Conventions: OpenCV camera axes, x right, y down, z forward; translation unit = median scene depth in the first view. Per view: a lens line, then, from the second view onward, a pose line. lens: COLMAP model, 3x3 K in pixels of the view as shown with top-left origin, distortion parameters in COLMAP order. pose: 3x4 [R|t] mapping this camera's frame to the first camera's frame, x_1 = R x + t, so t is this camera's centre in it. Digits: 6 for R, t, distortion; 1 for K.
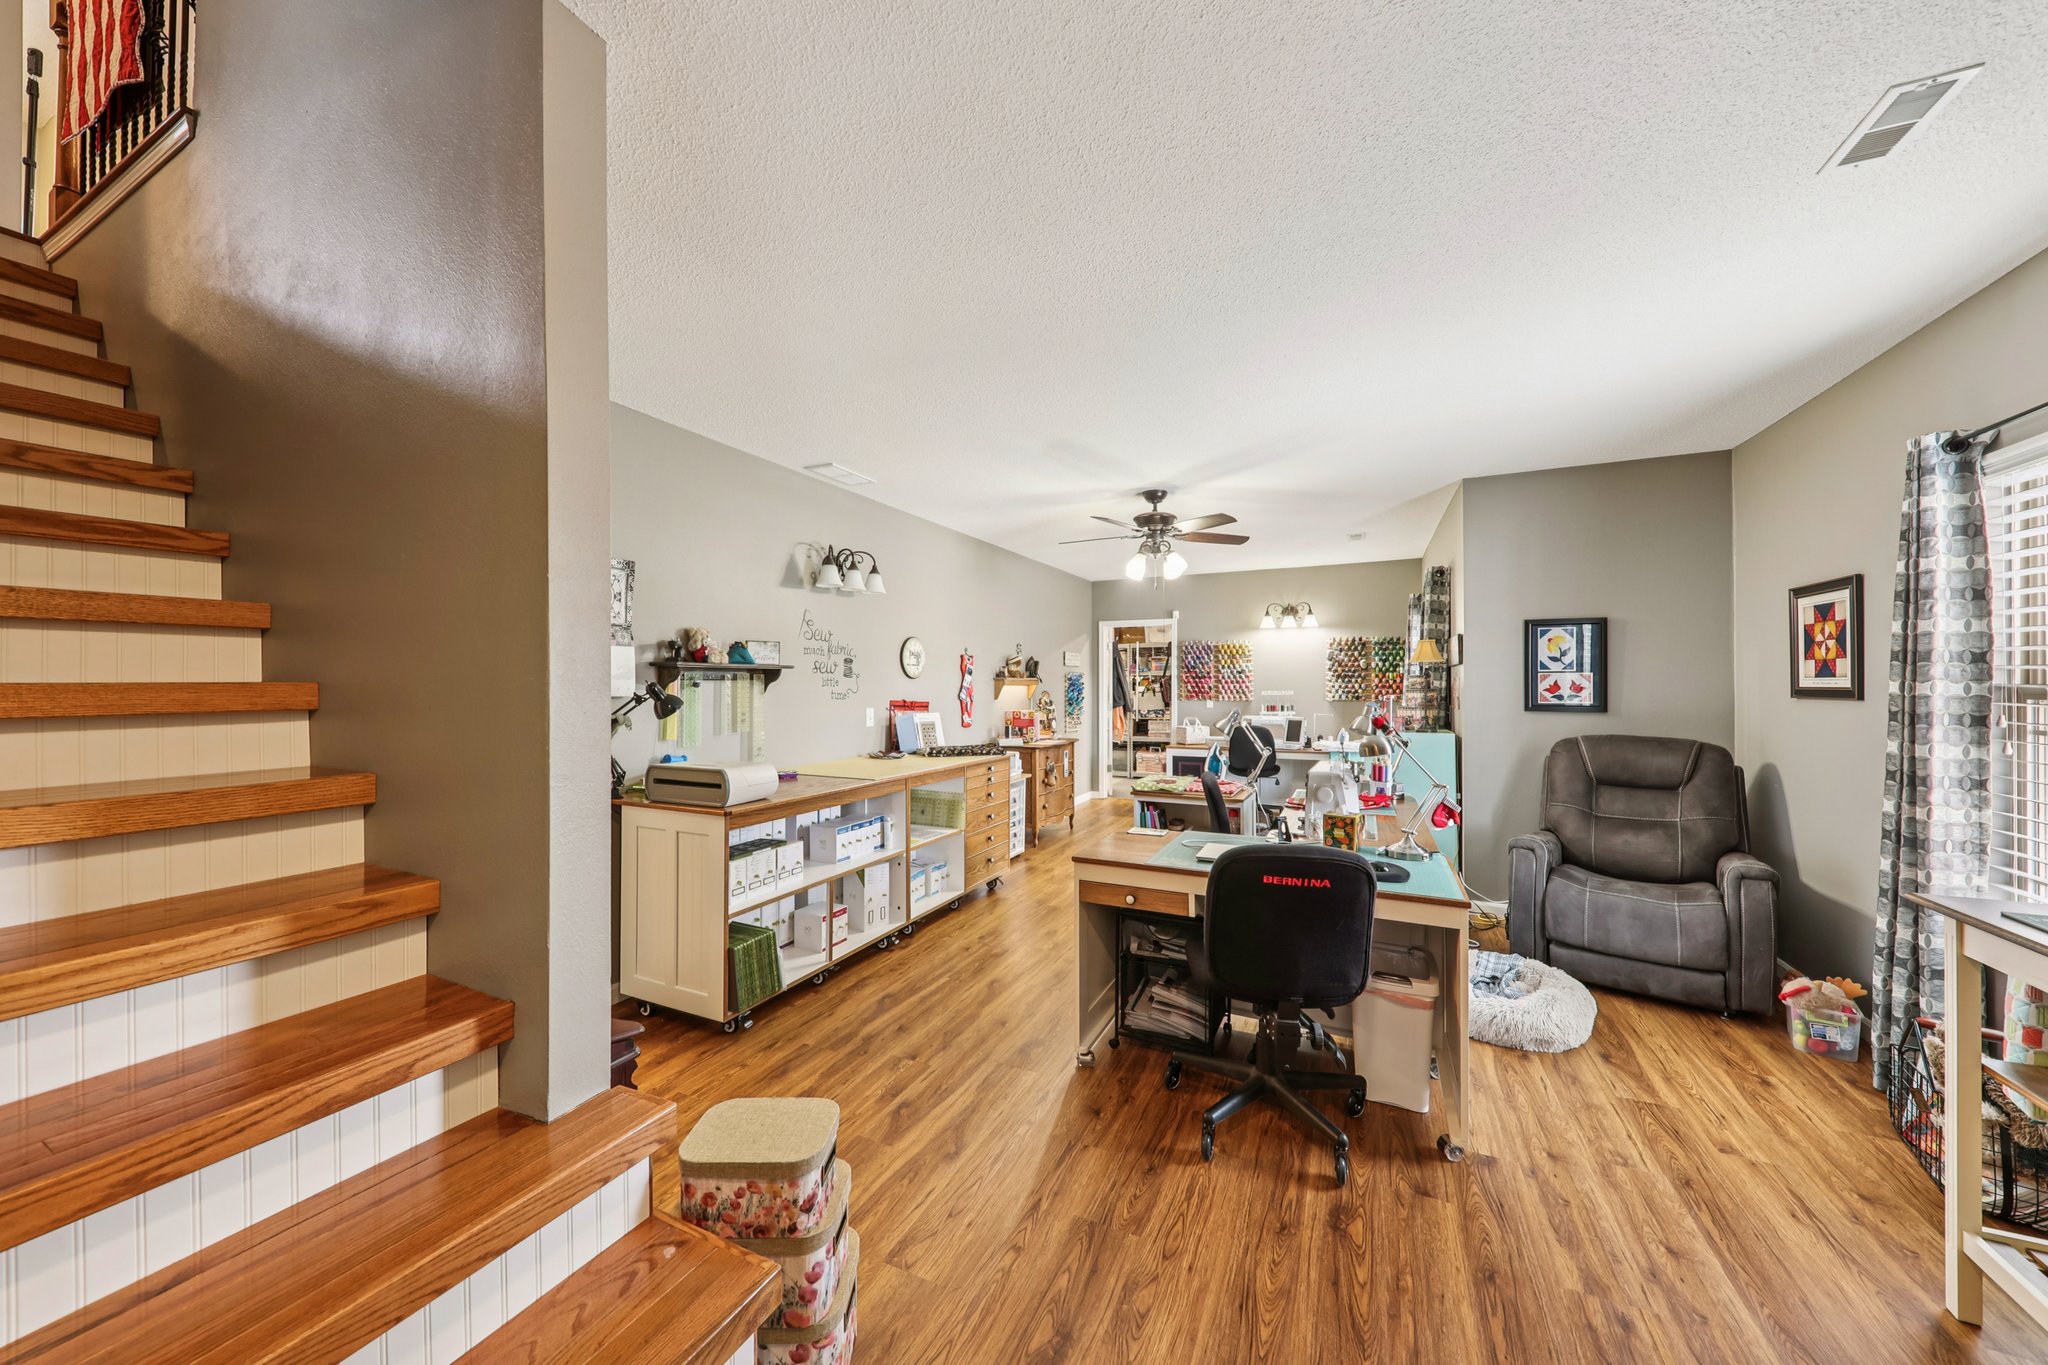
lens RADIAL K [[708.1, 0, 1021.3], [0, 708.1, 677.7], [0, 0, 1]] dist [0.008420, -0.006101]
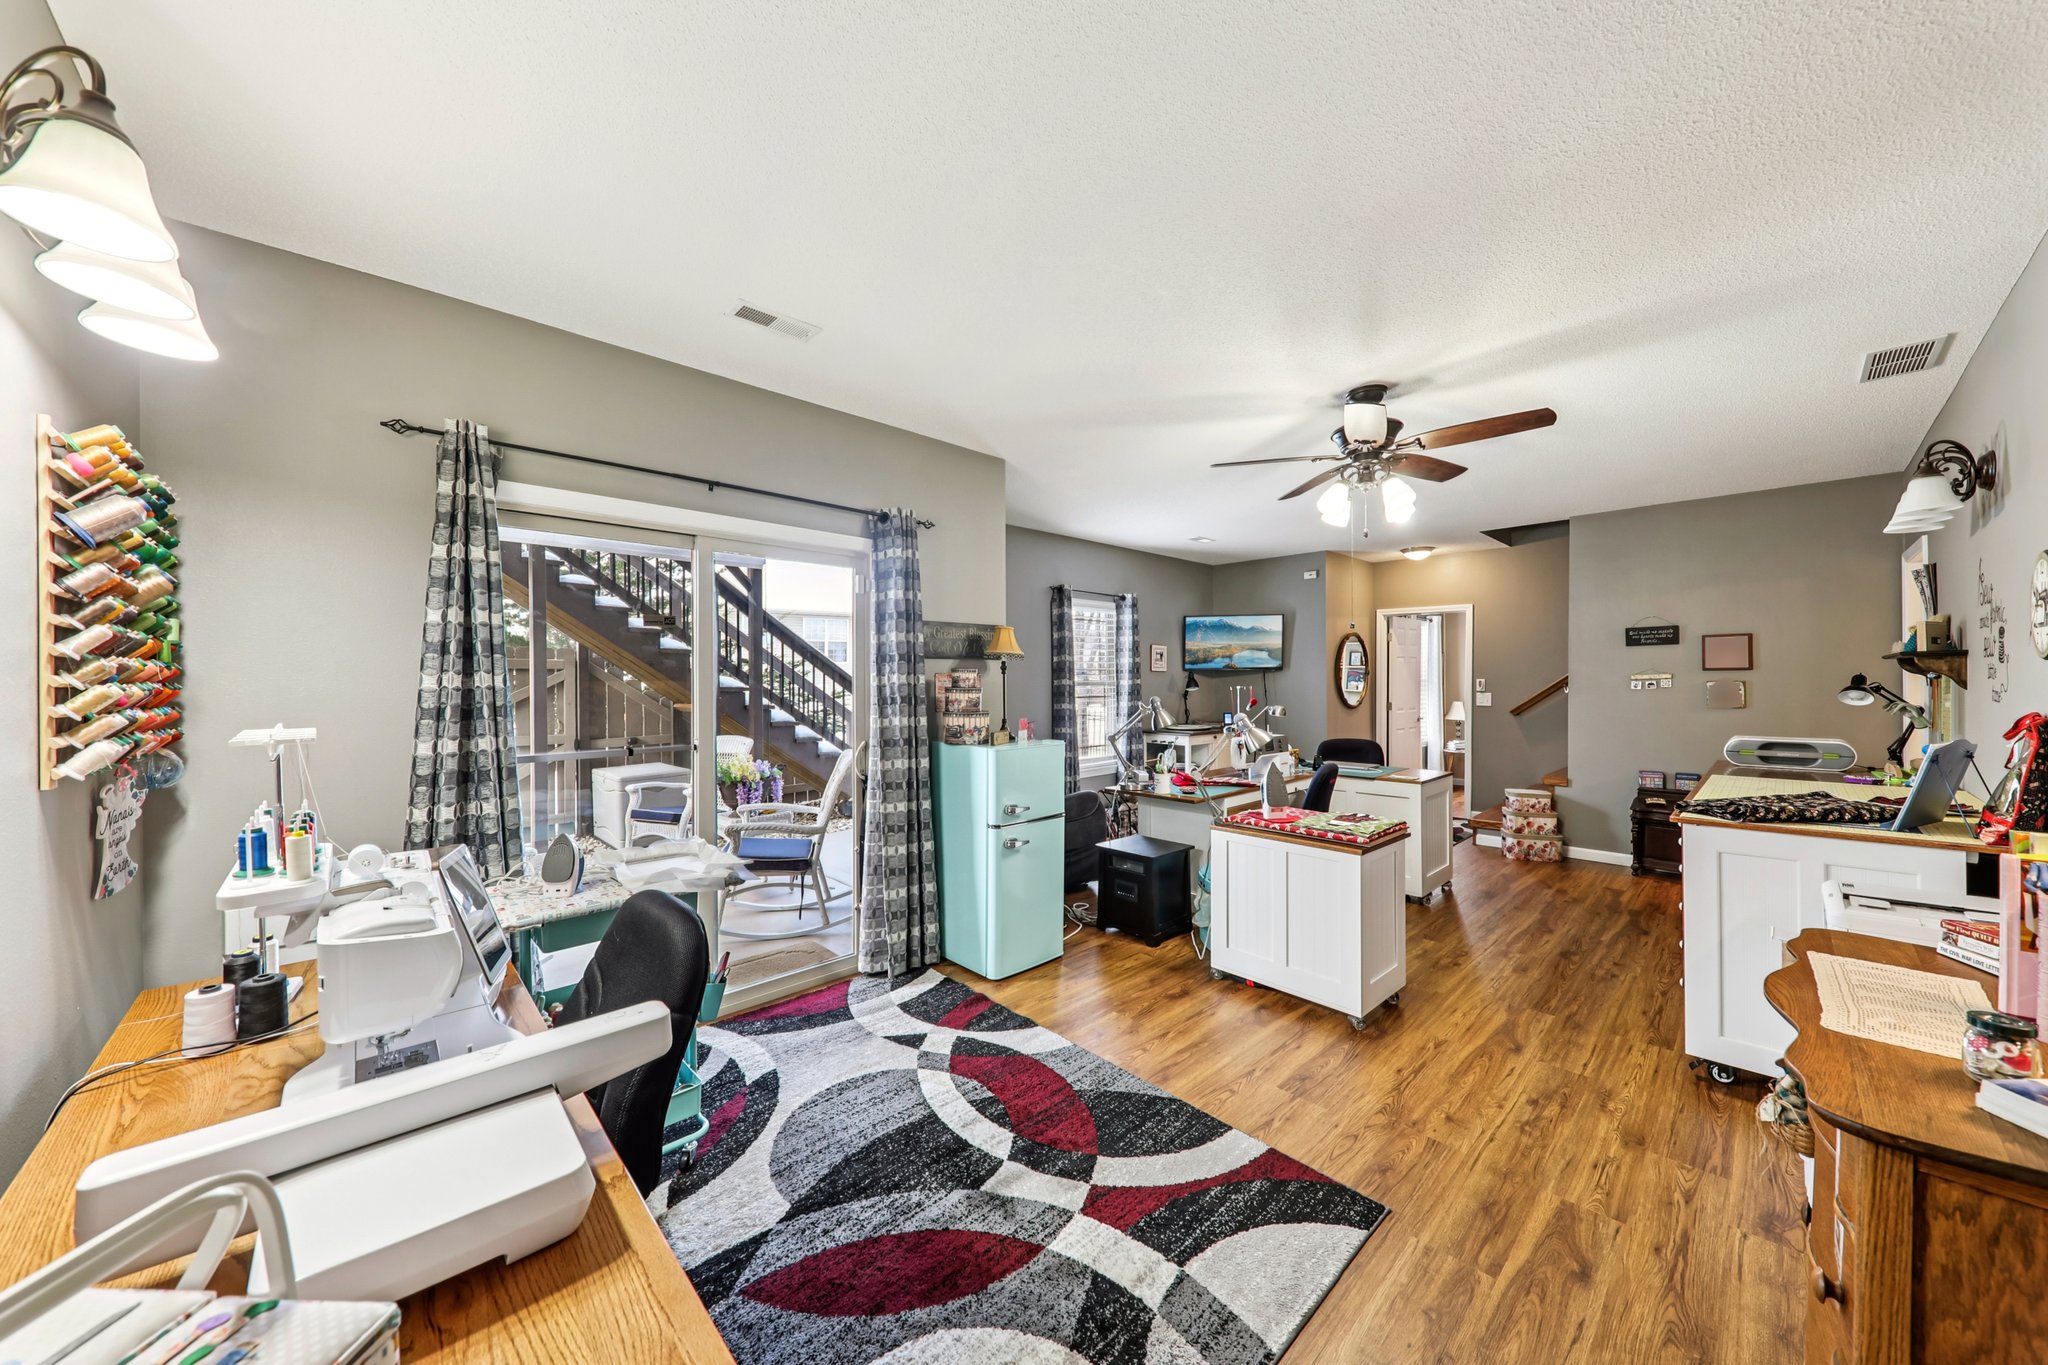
lens RADIAL K [[708.1, 0, 1021.3], [0, 708.1, 677.7], [0, 0, 1]] dist [0.008420, -0.006101]
pose [[-0.933717, 0.008853, 0.357904, 0.286728], [0.002646, 0.999838, -0.017828, 0.022293], [-0.358003, -0.015699, -0.933588, 1.959633]]
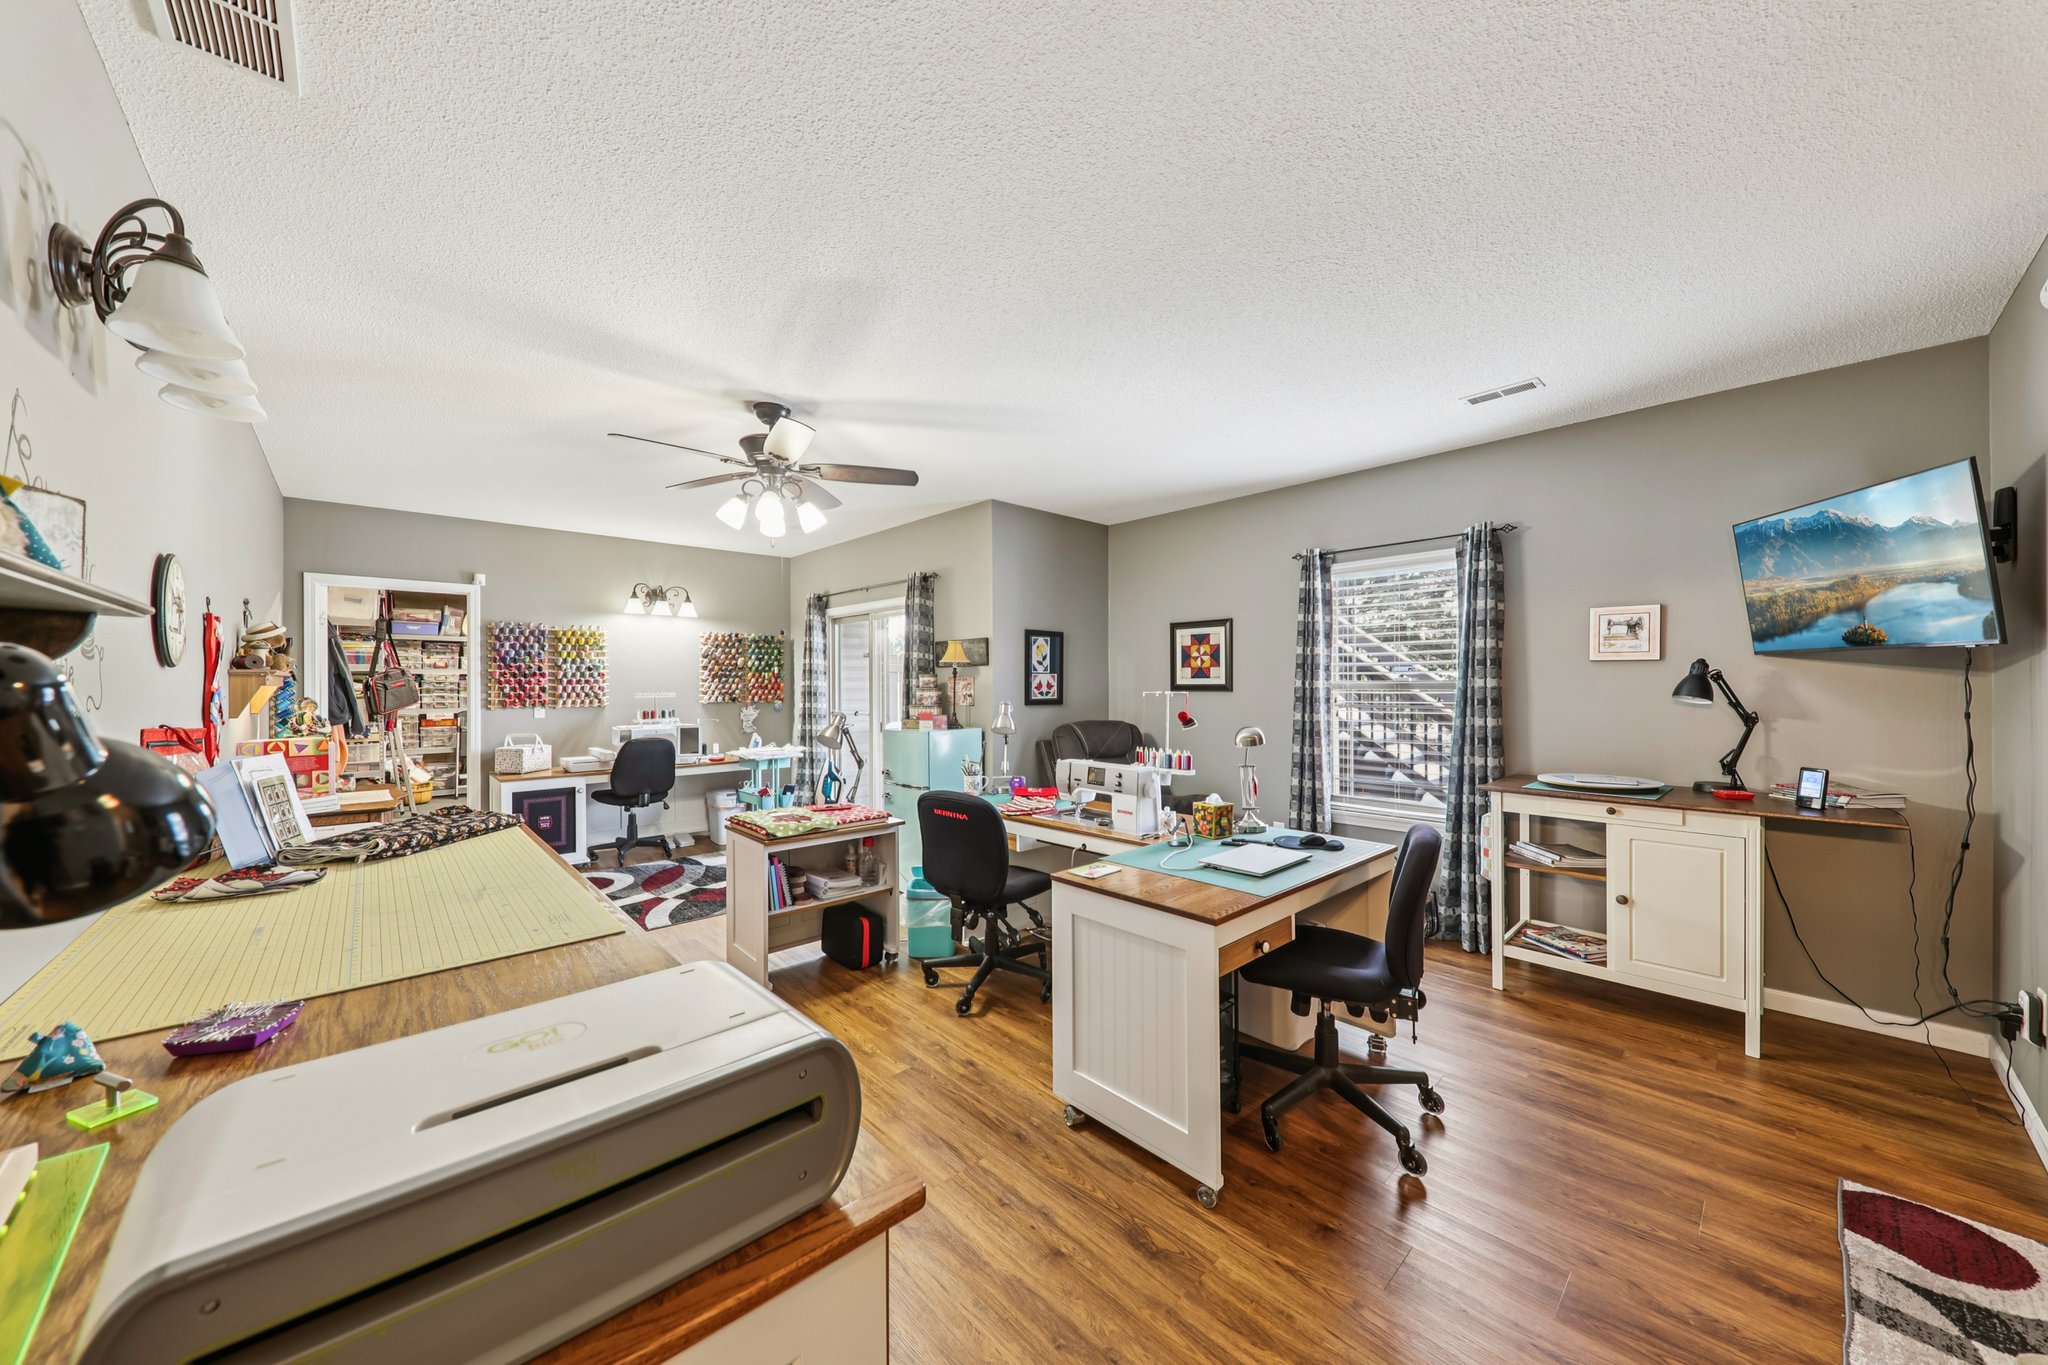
lens RADIAL K [[708.1, 0, 1021.3], [0, 708.1, 677.7], [0, 0, 1]] dist [0.008420, -0.006101]
pose [[0.365992, 0.009090, 0.930574, -0.419848], [-0.005149, 0.999957, -0.007743, 0.009812], [-0.930604, -0.001957, 0.366023, 0.579459]]
